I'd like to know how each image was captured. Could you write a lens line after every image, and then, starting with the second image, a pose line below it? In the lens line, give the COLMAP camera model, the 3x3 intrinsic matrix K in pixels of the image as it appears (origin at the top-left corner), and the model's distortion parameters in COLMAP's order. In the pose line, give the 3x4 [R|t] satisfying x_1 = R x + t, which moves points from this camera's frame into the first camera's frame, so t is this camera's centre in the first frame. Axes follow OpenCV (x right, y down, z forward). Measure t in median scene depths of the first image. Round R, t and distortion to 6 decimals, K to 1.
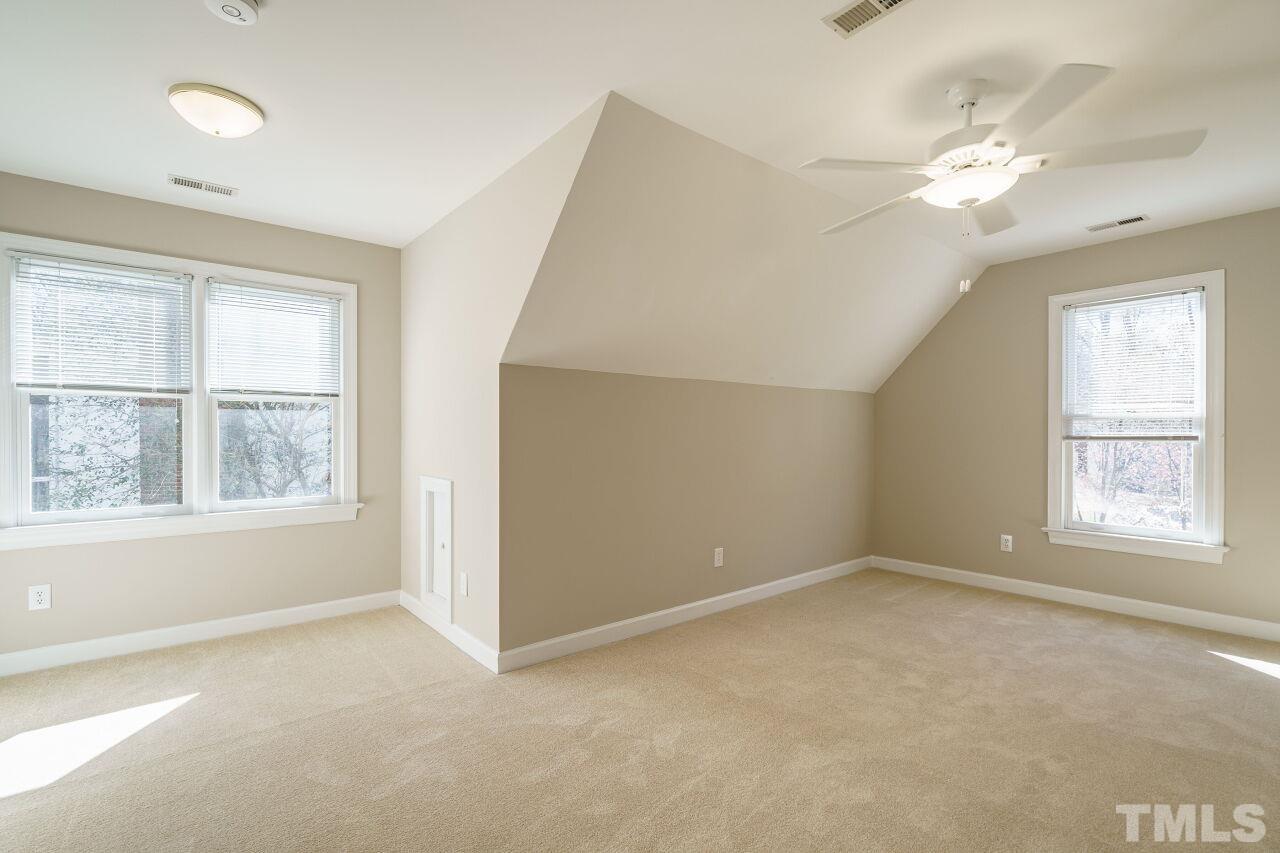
lens RADIAL K [[582.8, 0, 640.0], [0, 582.8, 426.5], [0, 0, 1]] dist [0.000672, 0.000586]
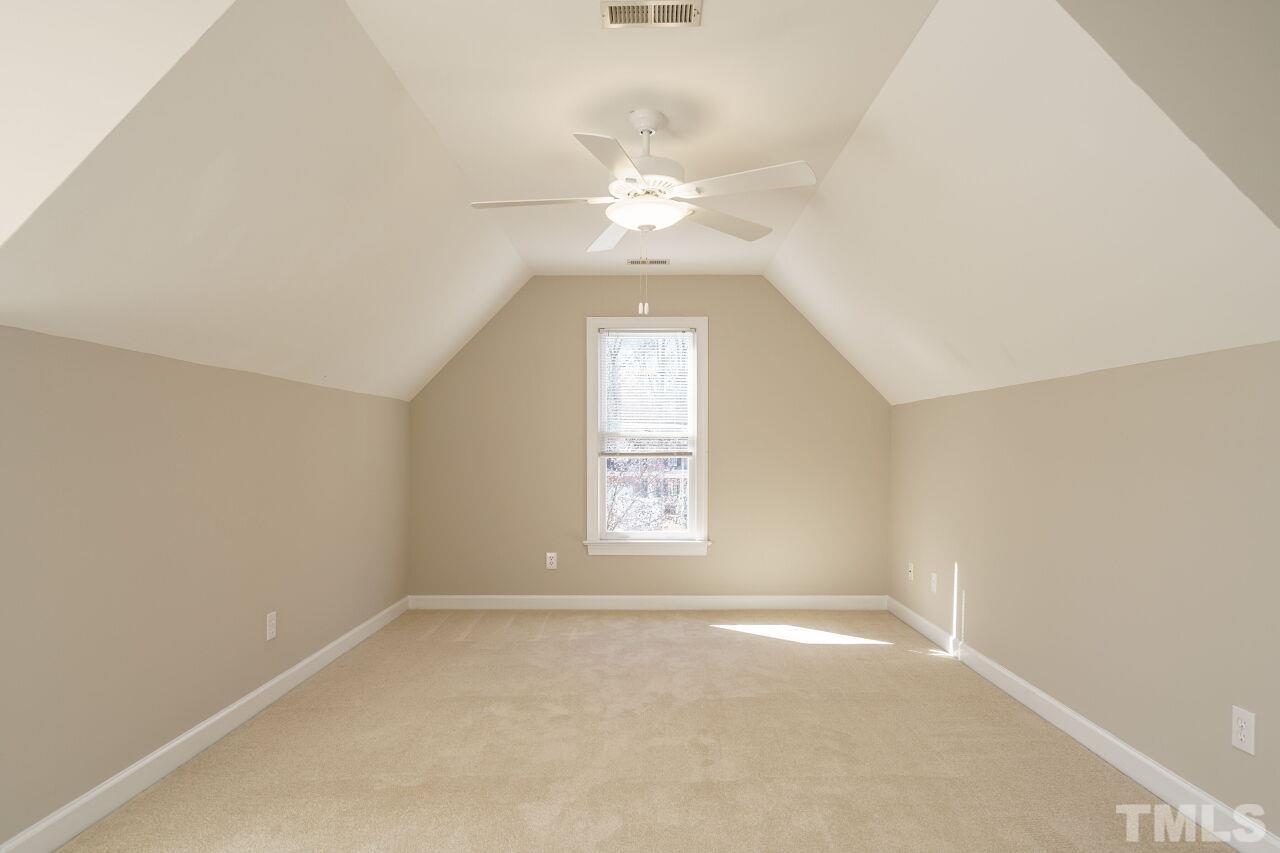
lens RADIAL K [[731.0, 0, 639.9], [0, 731.0, 460.6], [0, 0, 1]] dist [0.000778, -0.000052]
pose [[0.651532, -0.011204, 0.758538, -0.262754], [-0.009154, 0.999702, 0.022628, 0.000312], [-0.758566, -0.021687, 0.651236, 0.096516]]
